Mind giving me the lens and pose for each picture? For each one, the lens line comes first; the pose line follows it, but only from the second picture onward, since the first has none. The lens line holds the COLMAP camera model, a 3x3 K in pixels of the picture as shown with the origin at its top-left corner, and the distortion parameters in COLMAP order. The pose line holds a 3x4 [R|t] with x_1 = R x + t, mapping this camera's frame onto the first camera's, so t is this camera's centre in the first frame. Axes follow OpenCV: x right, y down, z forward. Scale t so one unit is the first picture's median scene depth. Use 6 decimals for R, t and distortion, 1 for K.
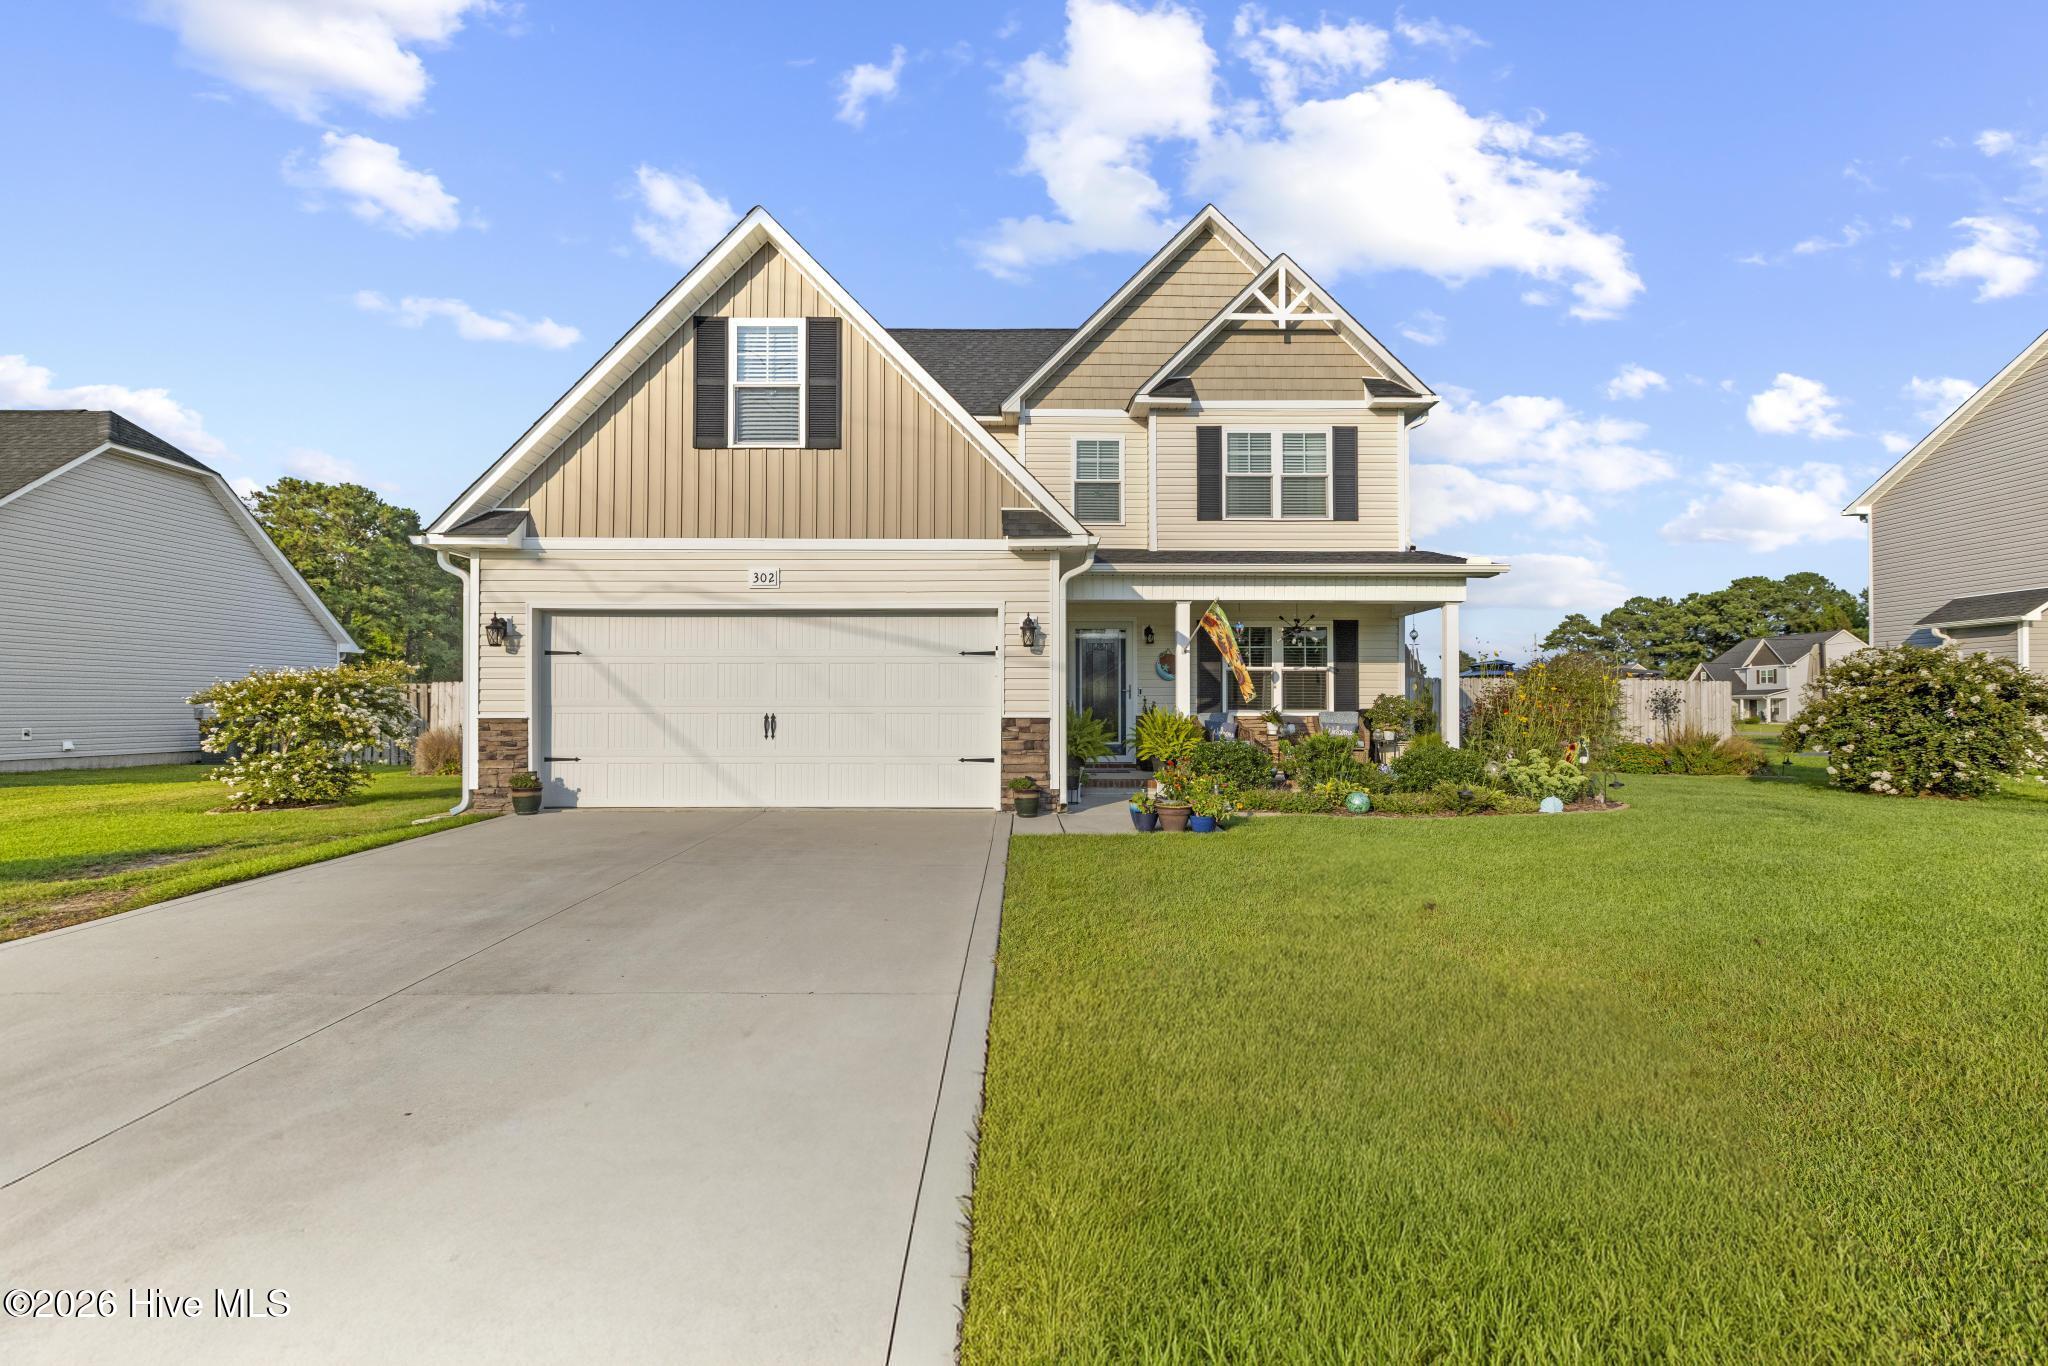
lens RADIAL K [[909.8, 0, 1027.3], [0, 909.8, 693.4], [0, 0, 1]] dist [-0.000788, 0.000085]
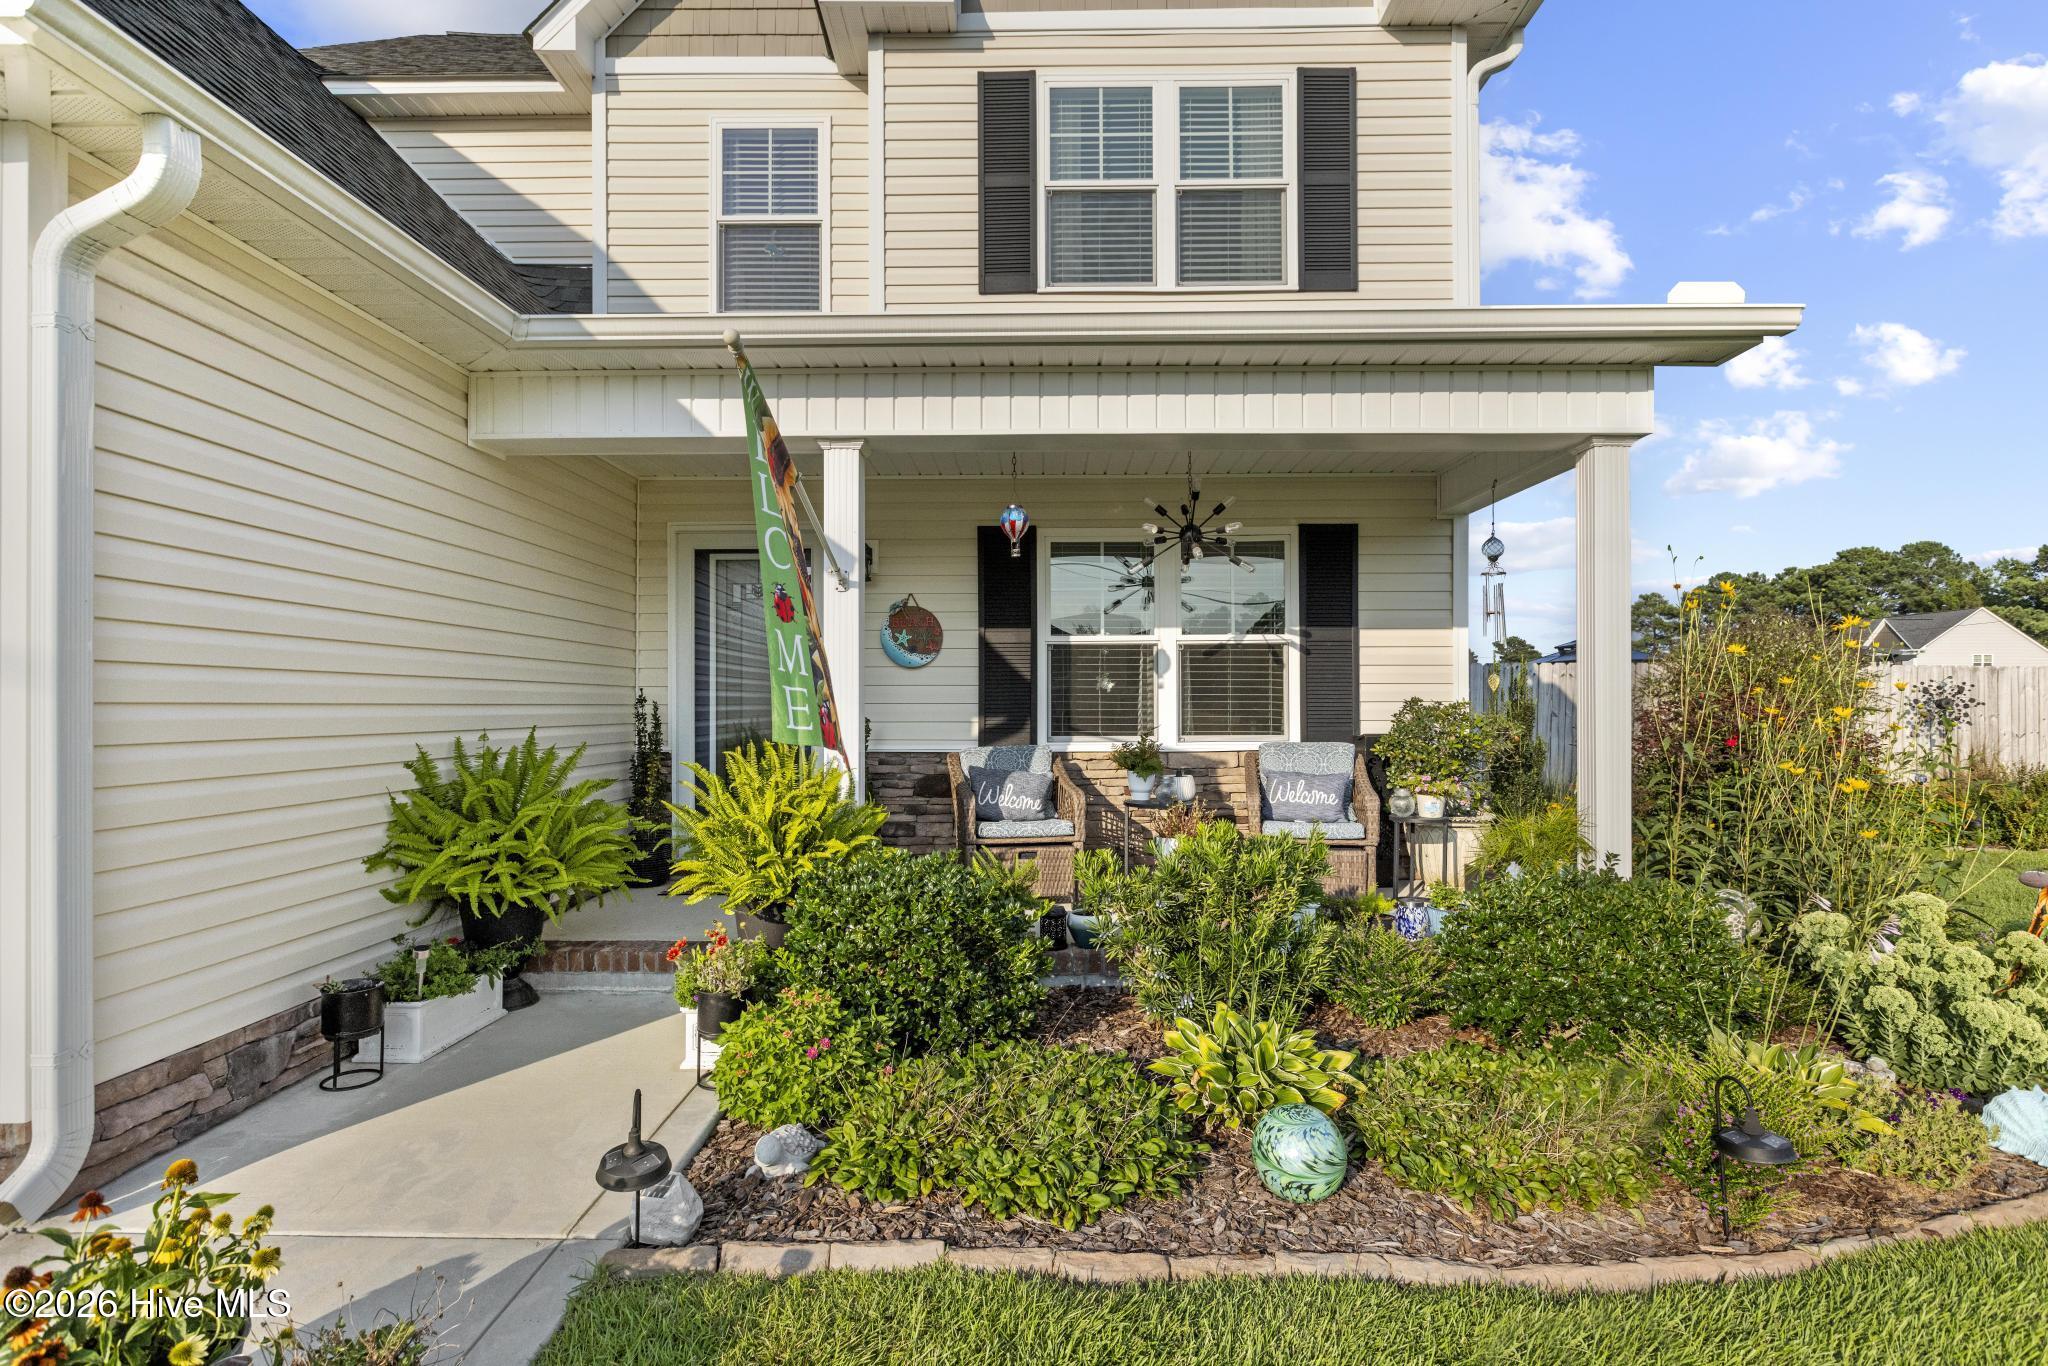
lens RADIAL K [[984.7, 0, 1026.6], [0, 984.7, 698.4], [0, 0, 1]] dist [0.001668, 0.000532]
pose [[0.999889, -0.004771, -0.014125, 0.214084], [0.004930, 0.999925, 0.011250, -0.005301], [0.014070, -0.011319, 0.999837, 0.533957]]
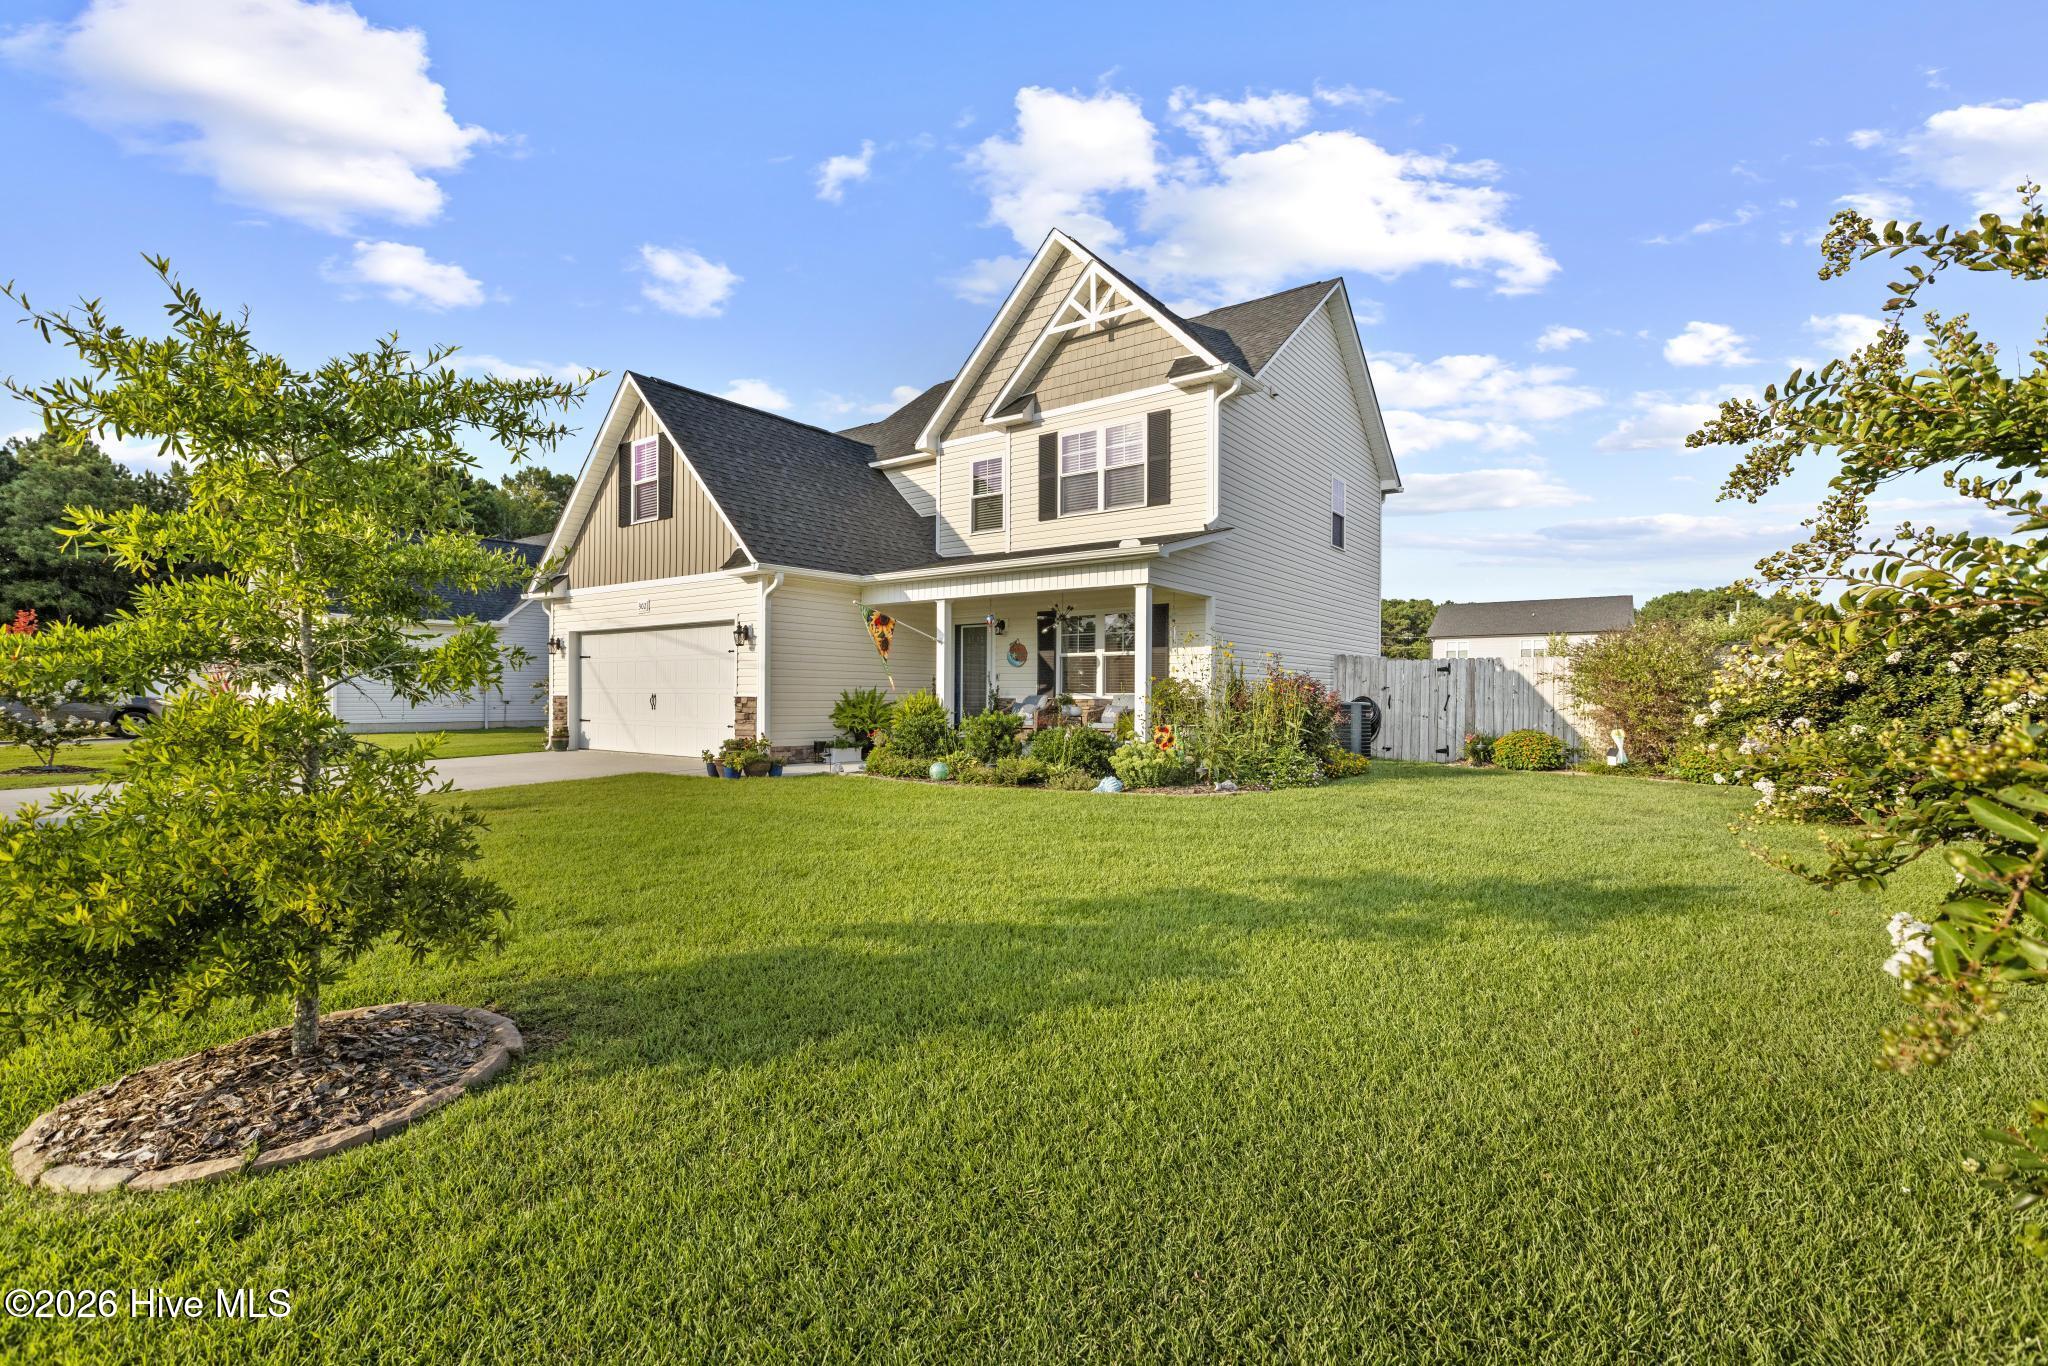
lens RADIAL K [[909.8, 0, 1027.3], [0, 909.8, 693.4], [0, 0, 1]] dist [-0.000788, 0.000085]
pose [[0.797717, 0.003268, -0.603023, 0.840838], [0.005277, 0.999909, 0.012400, 0.004570], [0.603009, -0.013074, 0.797627, 0.108203]]
